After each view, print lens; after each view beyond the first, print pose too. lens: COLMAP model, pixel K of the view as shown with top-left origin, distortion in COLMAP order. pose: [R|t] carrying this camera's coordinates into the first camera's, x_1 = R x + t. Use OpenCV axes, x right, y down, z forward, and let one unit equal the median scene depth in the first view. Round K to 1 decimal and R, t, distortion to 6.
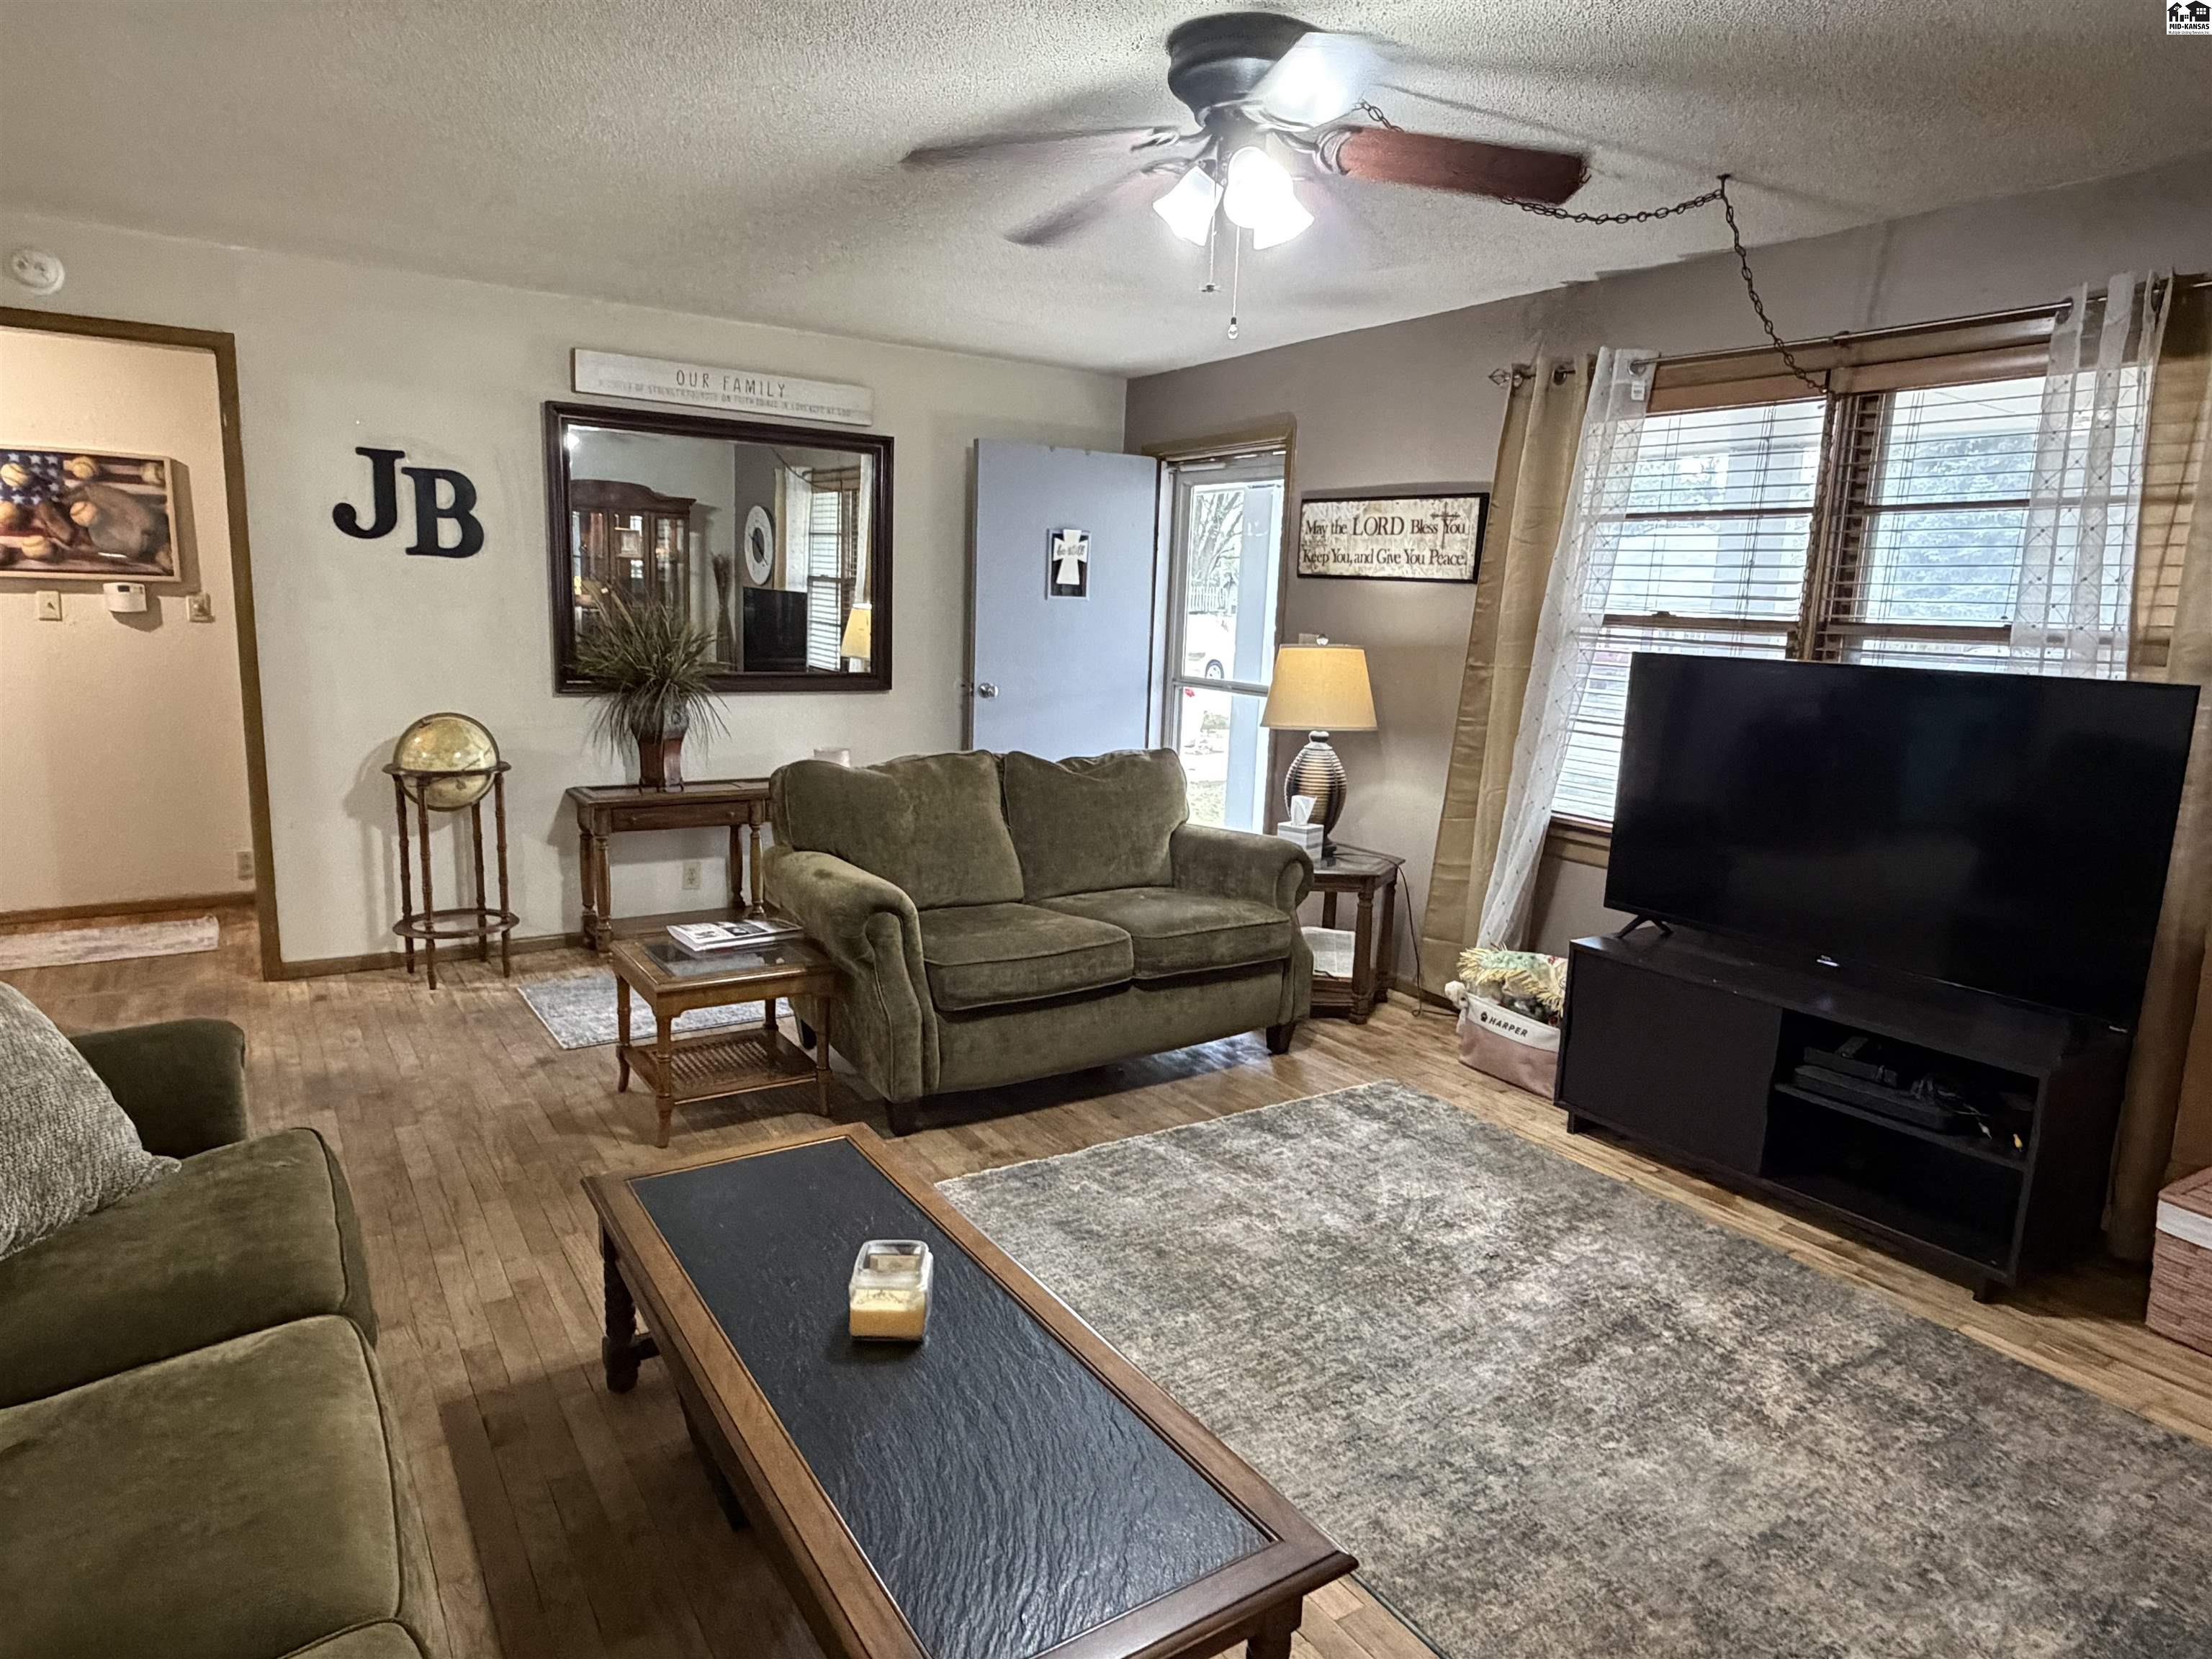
lens RADIAL K [[1300.2, 0, 1099.0], [0, 1300.2, 835.4], [0, 0, 1]] dist [-0.002918, 0.004910]
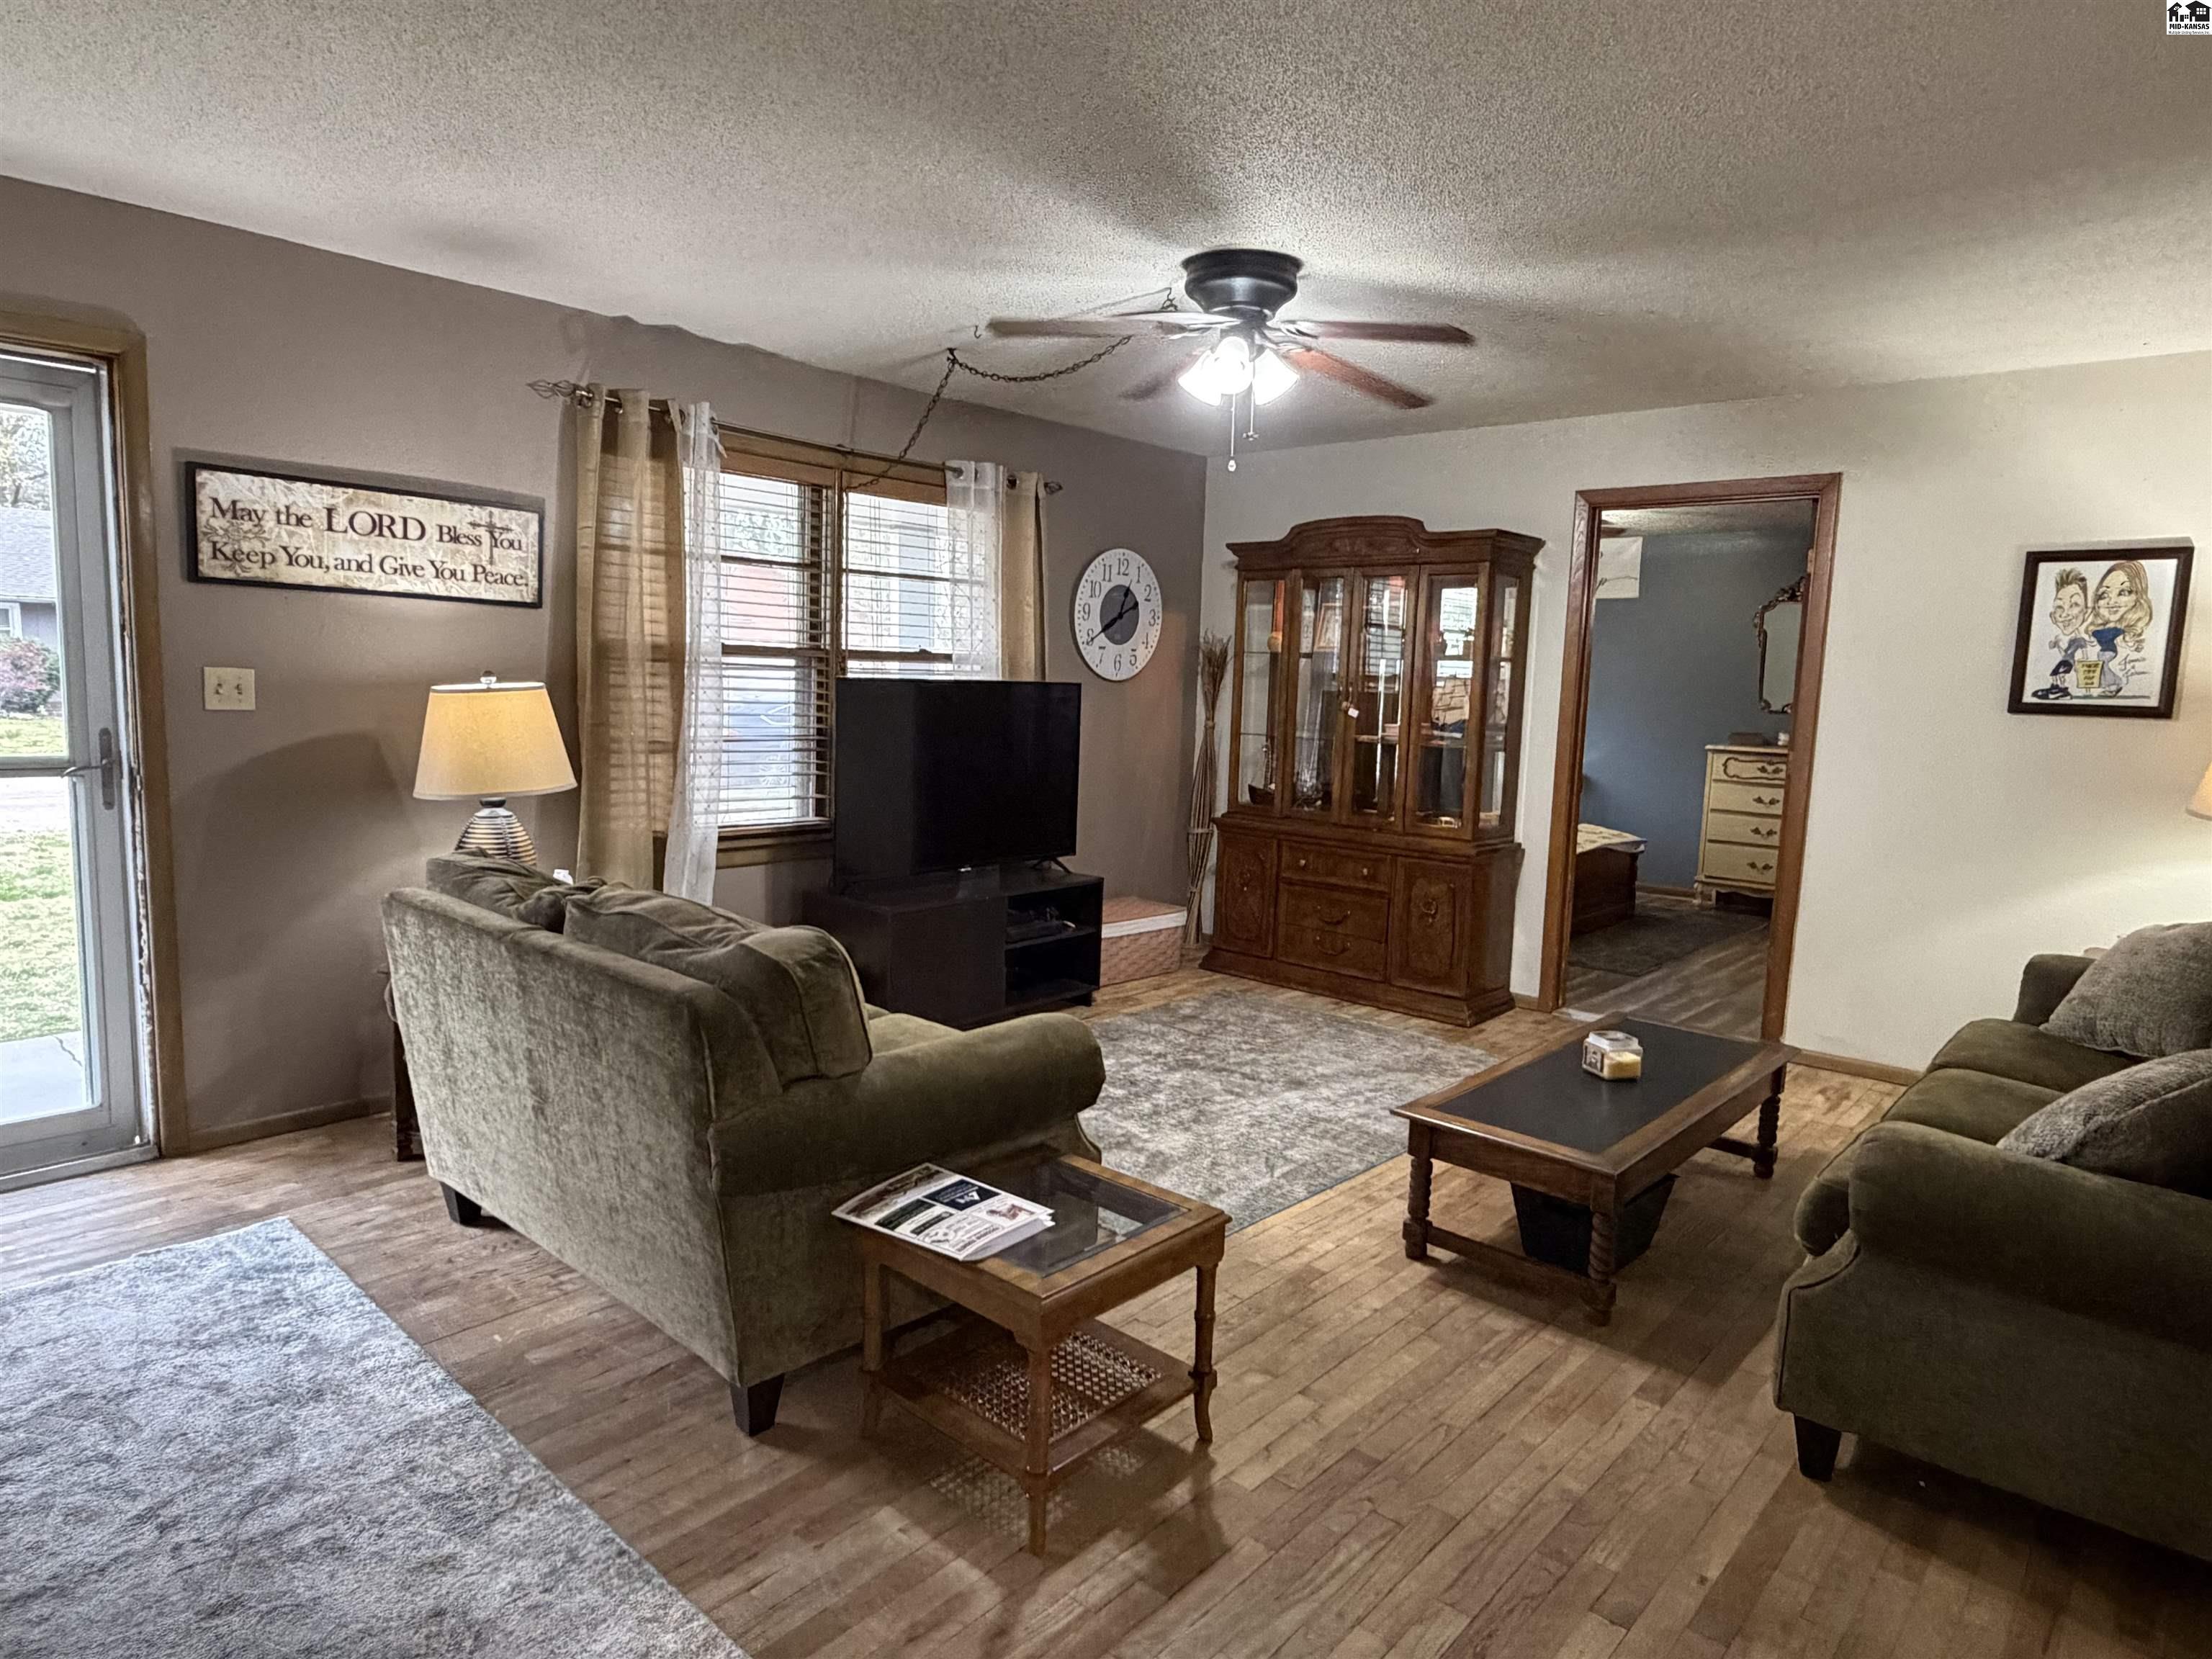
lens RADIAL K [[1300.2, 0, 1102.0], [0, 1300.2, 829.6], [0, 0, 1]] dist [-0.002918, 0.004910]
pose [[-0.251243, -0.164564, 0.953832, -0.685773], [0.129455, 0.970875, 0.201603, -0.172030], [-0.959228, 0.174130, -0.222622, 0.835967]]
